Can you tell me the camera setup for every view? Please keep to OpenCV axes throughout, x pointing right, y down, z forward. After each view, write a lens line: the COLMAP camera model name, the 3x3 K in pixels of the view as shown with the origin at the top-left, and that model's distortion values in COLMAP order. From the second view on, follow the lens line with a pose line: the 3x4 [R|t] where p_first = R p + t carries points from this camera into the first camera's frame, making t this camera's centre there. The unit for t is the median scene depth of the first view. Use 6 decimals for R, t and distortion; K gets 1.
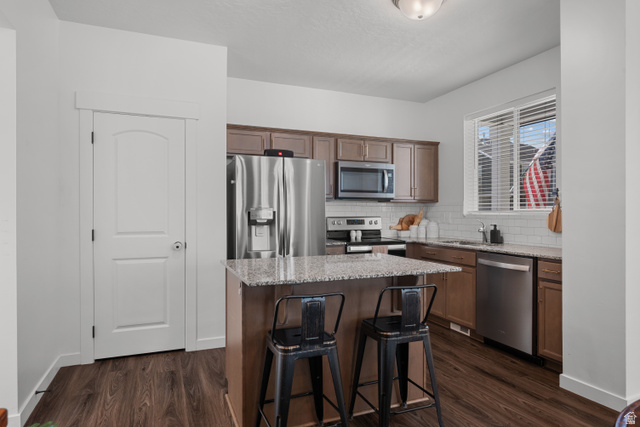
lens RADIAL K [[387.5, 0, 319.7], [0, 387.5, 213.4], [0, 0, 1]] dist [-0.002007, -0.000246]
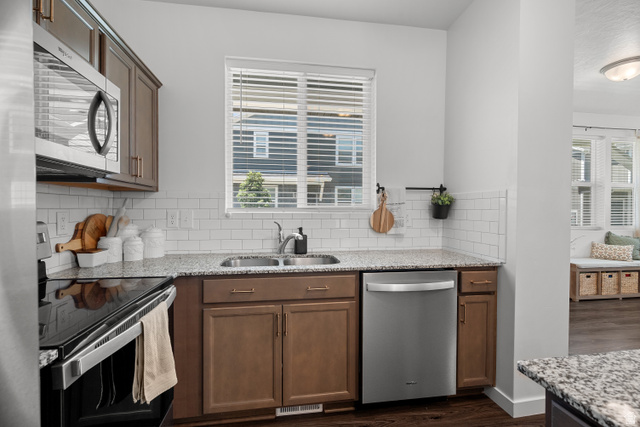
lens RADIAL K [[289.2, 0, 321.7], [0, 289.2, 215.8], [0, 0, 1]] dist [0.002213, 0.000111]
pose [[0.214355, -0.016506, 0.976616, -0.052312], [0.000396, 0.999859, 0.016812, -0.001127], [-0.976756, -0.003217, 0.214331, 0.848109]]
